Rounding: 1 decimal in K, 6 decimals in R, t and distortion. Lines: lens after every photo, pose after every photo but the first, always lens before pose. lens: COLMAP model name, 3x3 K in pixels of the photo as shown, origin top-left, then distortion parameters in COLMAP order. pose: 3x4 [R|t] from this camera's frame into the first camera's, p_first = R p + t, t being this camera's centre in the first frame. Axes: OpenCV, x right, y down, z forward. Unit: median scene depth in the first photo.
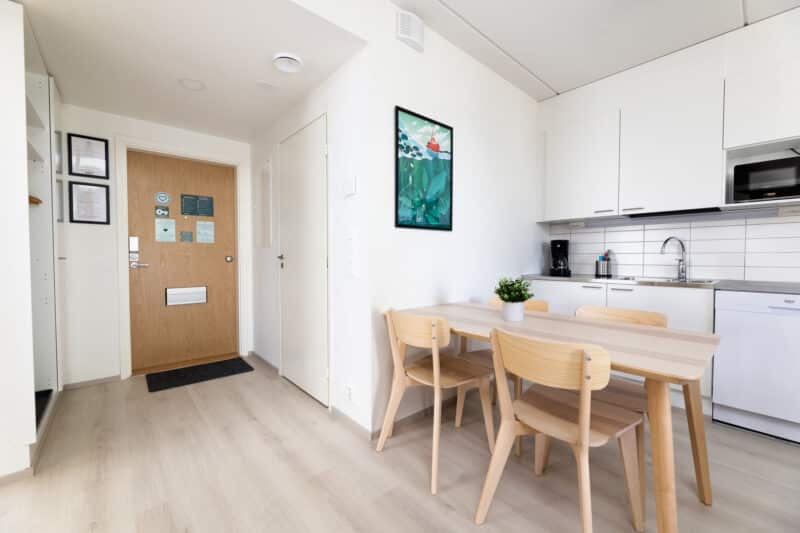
lens RADIAL K [[326.0, 0, 397.7], [0, 326.0, 266.2], [0, 0, 1]] dist [-0.004354, -0.000085]
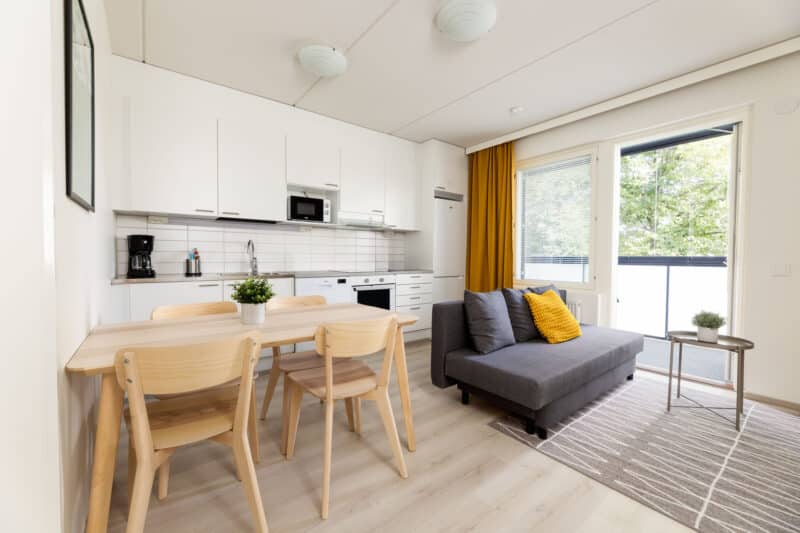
lens RADIAL K [[322.0, 0, 400.0], [0, 322.0, 266.5], [0, 0, 1]] dist [-0.000170, 0.000012]
pose [[0.060157, -0.029890, 0.997741, -0.433125], [0.022064, 0.999347, 0.028607, -0.010895], [-0.997945, 0.020294, 0.060778, 0.405195]]
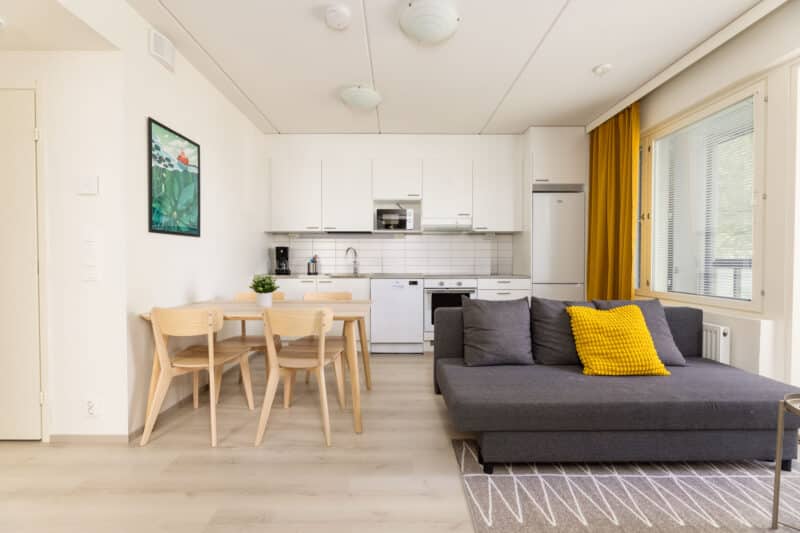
lens RADIAL K [[326.0, 0, 397.7], [0, 326.0, 266.2], [0, 0, 1]] dist [-0.004354, -0.000085]
pose [[0.654344, -0.015684, 0.756035, -0.252676], [0.021226, 0.999772, 0.002370, 0.003986], [-0.755899, 0.014497, 0.654527, -0.260433]]
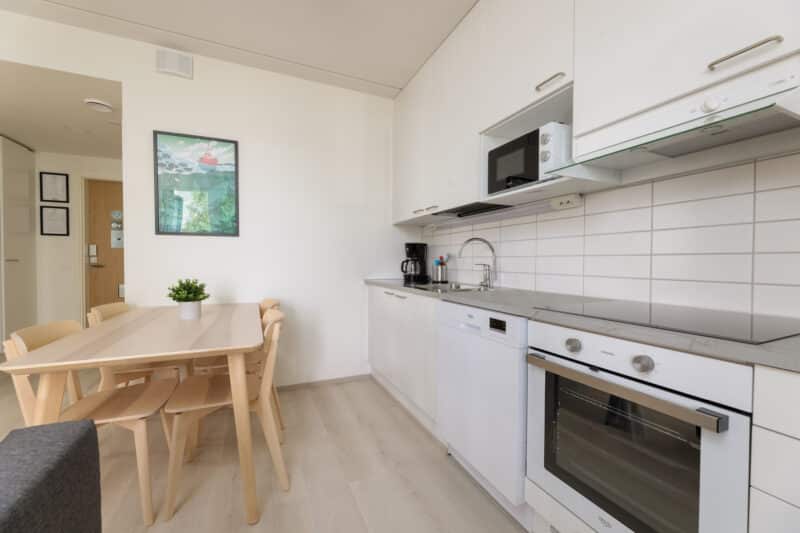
lens RADIAL K [[322.0, 0, 400.0], [0, 322.0, 266.5], [0, 0, 1]] dist [-0.000170, 0.000012]
pose [[0.955873, 0.008817, -0.293649, 1.061158], [-0.012315, 0.999873, -0.010067, -0.004231], [0.293523, 0.013239, 0.955860, 0.147040]]
